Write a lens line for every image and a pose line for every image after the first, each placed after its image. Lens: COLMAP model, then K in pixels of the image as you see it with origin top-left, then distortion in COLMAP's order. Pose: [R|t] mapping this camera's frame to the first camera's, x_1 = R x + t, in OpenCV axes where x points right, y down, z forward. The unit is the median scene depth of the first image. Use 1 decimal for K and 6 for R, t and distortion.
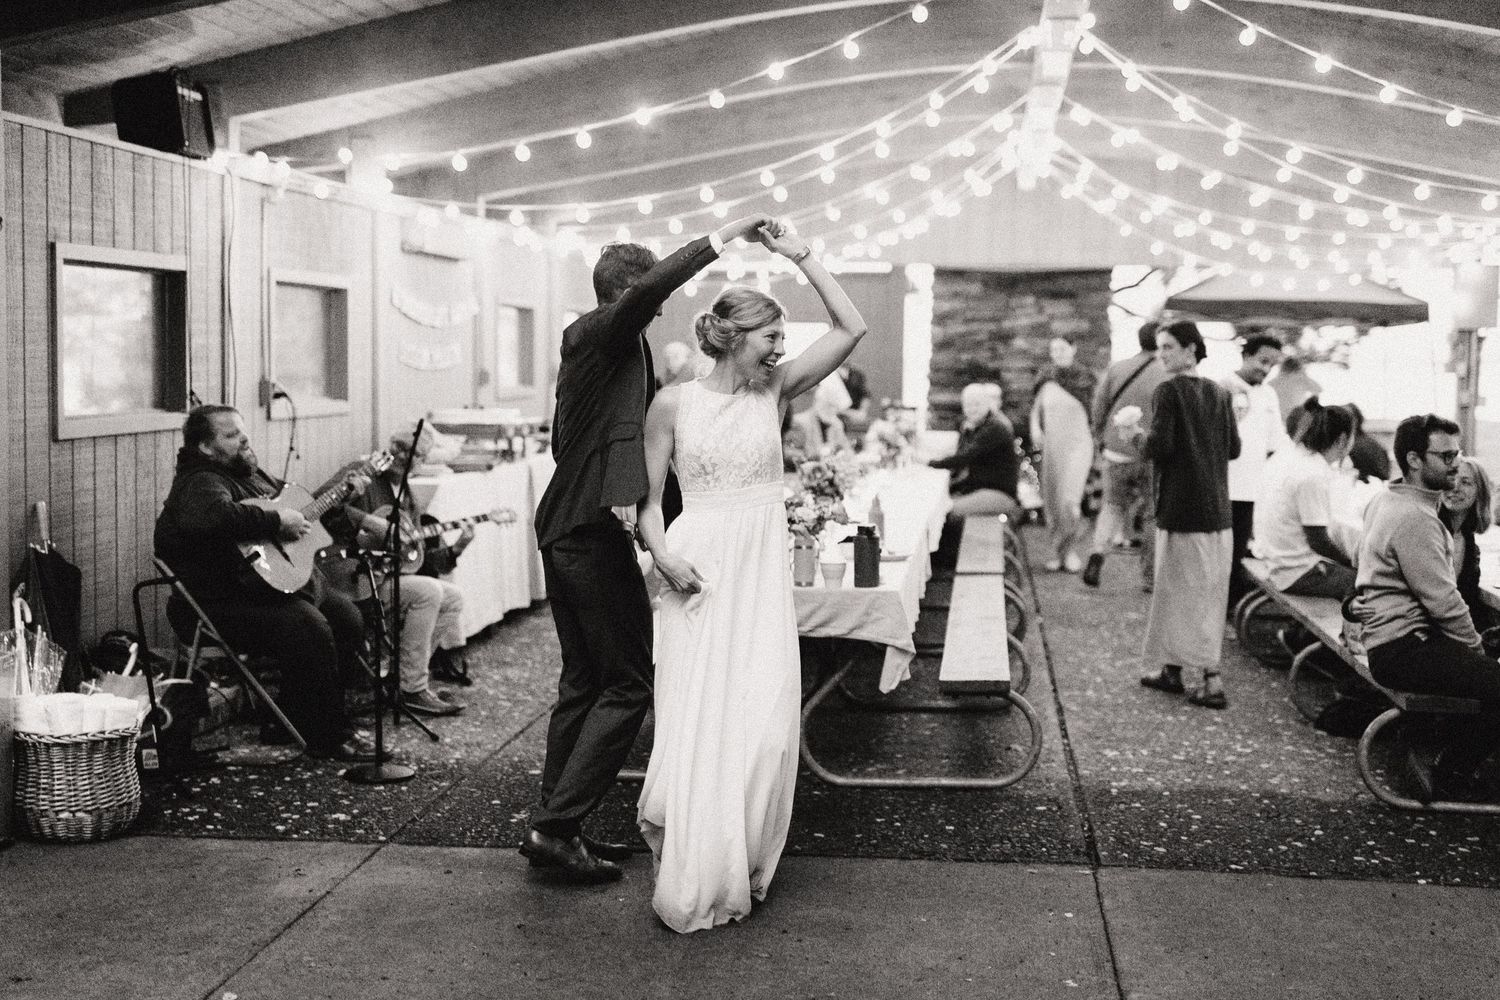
lens RADIAL K [[2017.1, 0, 750.0], [0, 2017.1, 500.0], [0, 0, 1]] dist [0.007191, 0.030998]
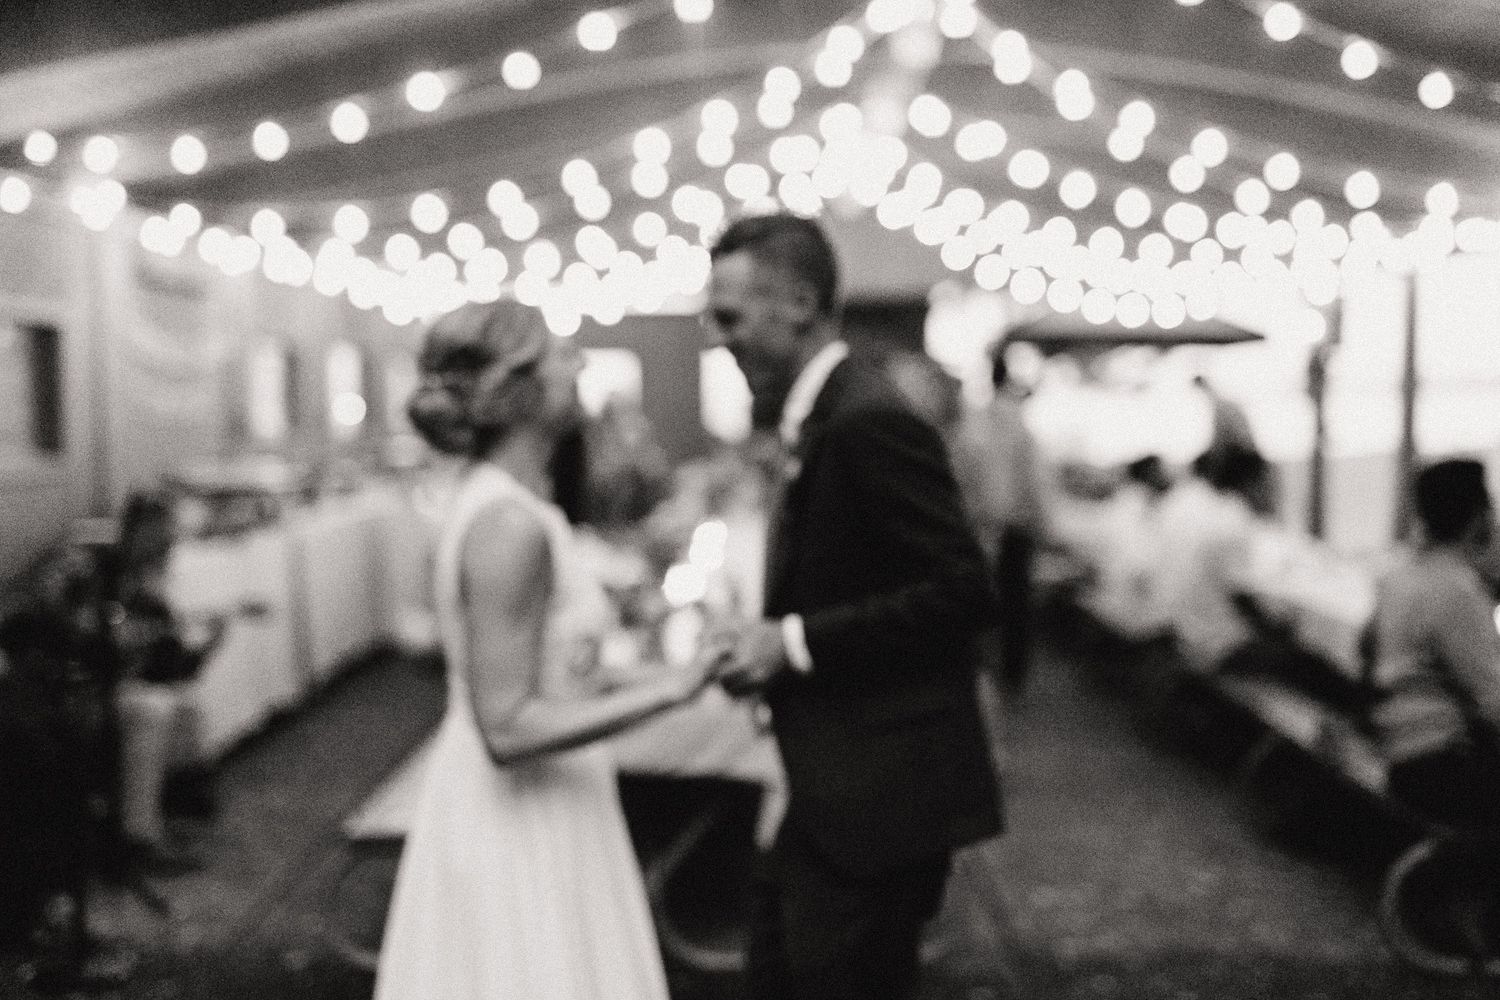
lens RADIAL K [[2017.1, 0, 750.0], [0, 2017.1, 500.0], [0, 0, 1]] dist [0.007191, 0.030998]
pose [[0.993417, -0.019301, 0.112916, -0.018116], [0.021880, 0.999526, -0.021649, -0.011617], [-0.112445, 0.023978, 0.993369, 0.194926]]
